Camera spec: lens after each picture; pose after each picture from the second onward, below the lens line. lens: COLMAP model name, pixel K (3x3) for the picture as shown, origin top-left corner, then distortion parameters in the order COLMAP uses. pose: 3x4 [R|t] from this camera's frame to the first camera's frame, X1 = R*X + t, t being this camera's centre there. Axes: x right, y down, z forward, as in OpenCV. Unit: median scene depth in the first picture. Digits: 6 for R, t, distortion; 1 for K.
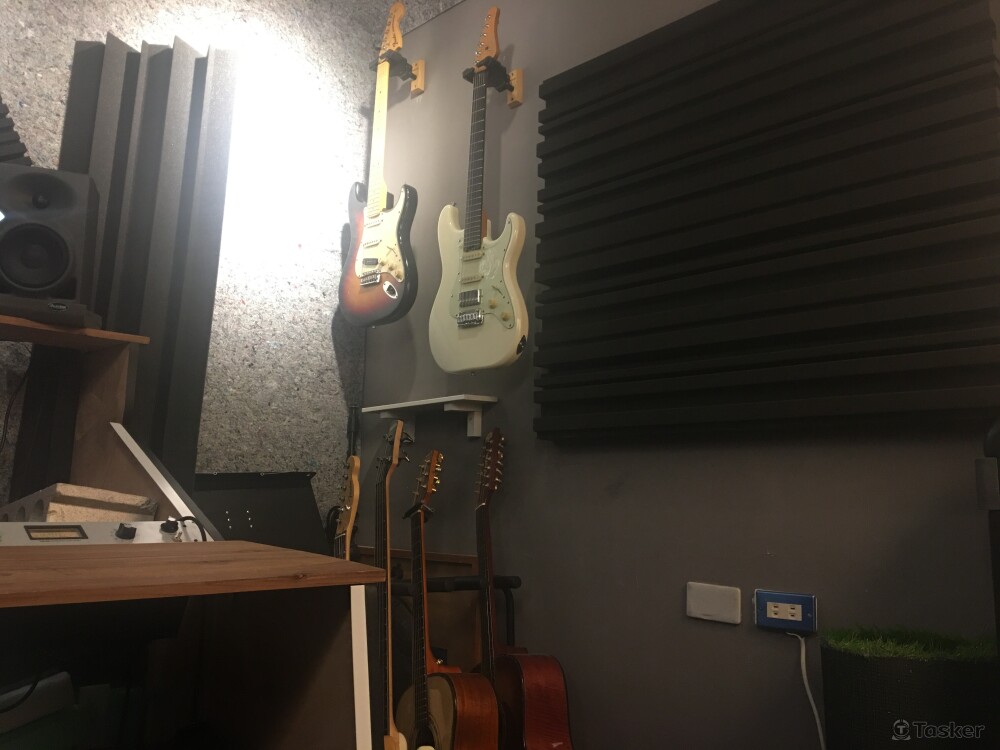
lens RADIAL K [[842.0, 0, 496.1], [0, 842.0, 373.1], [0, 0, 1]] dist [0.086182, -0.132491]
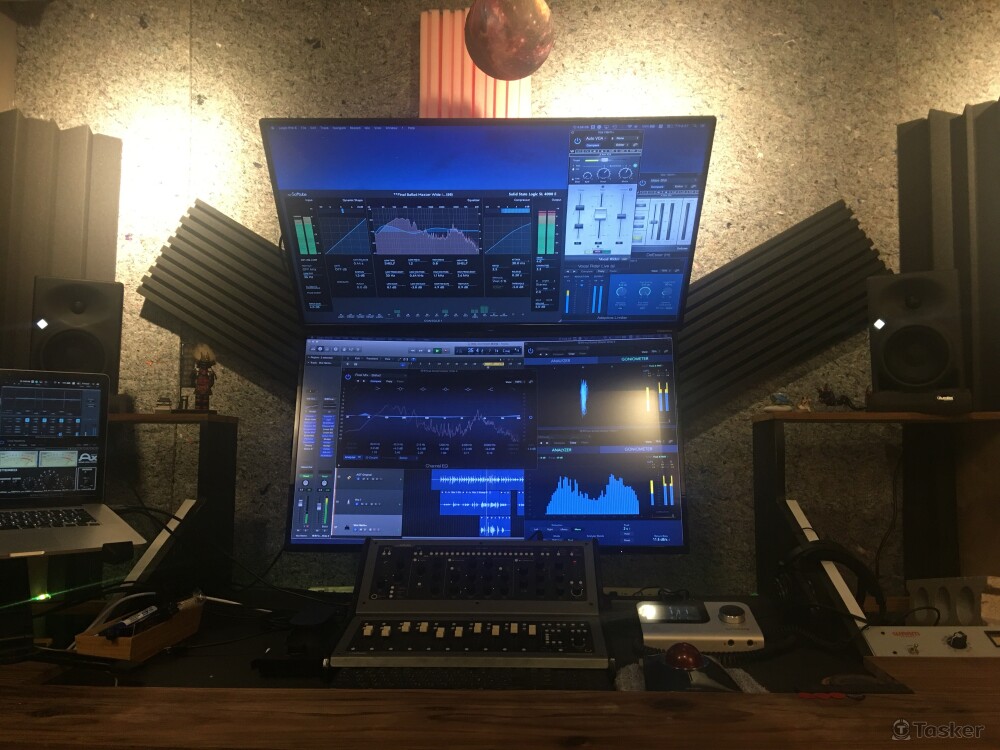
lens RADIAL K [[842.0, 0, 496.1], [0, 842.0, 373.1], [0, 0, 1]] dist [0.086182, -0.132491]
pose [[0.674753, -0.100847, -0.731121, -0.085842], [0.129409, 0.991440, -0.017323, -0.132609], [0.726610, -0.082924, 0.682028, -0.113967]]
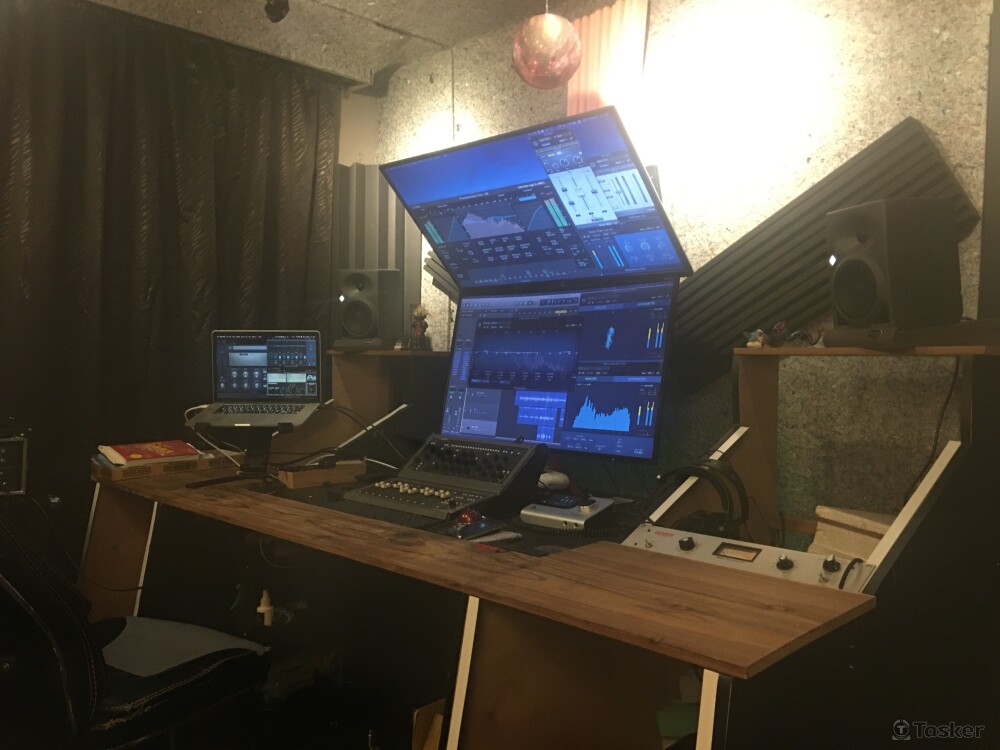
lens RADIAL K [[842.0, 0, 496.1], [0, 842.0, 373.1], [0, 0, 1]] dist [0.086182, -0.132491]
pose [[-0.019909, -0.024363, -0.999505, 0.445195], [0.133128, 0.990736, -0.026801, -0.051127], [0.990899, -0.133596, -0.016482, 0.439358]]
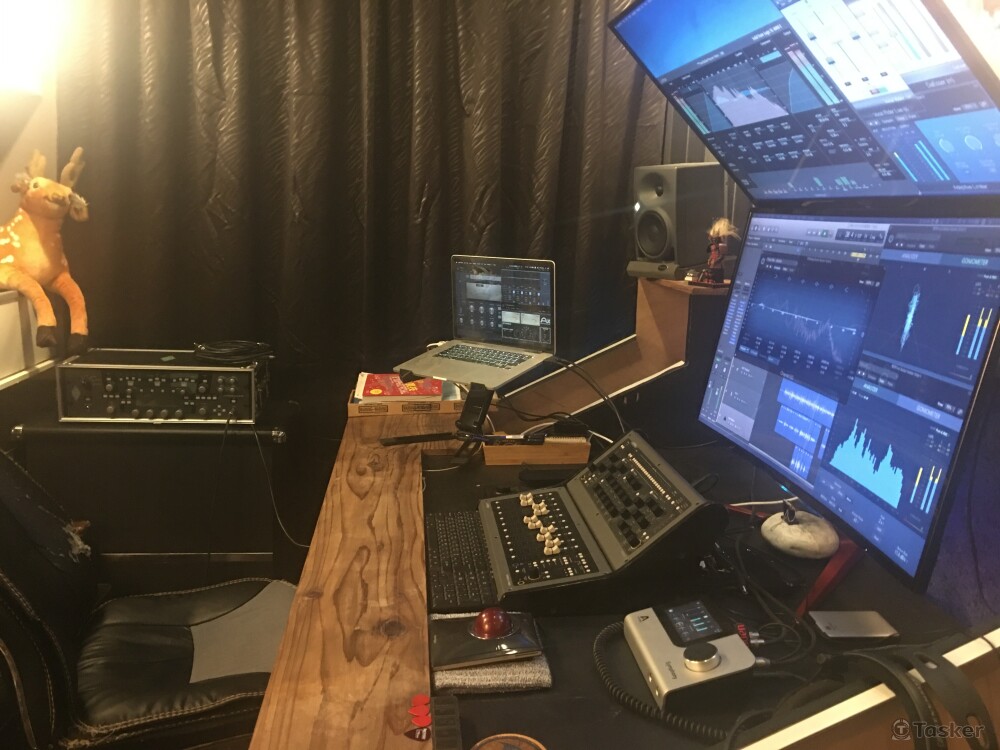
lens RADIAL K [[842.0, 0, 496.1], [0, 842.0, 373.1], [0, 0, 1]] dist [0.086182, -0.132491]
pose [[-0.631628, 0.098291, -0.769015, -0.040542], [0.066860, 0.995141, 0.072278, -0.133243], [0.772383, -0.005763, -0.635131, 0.736518]]
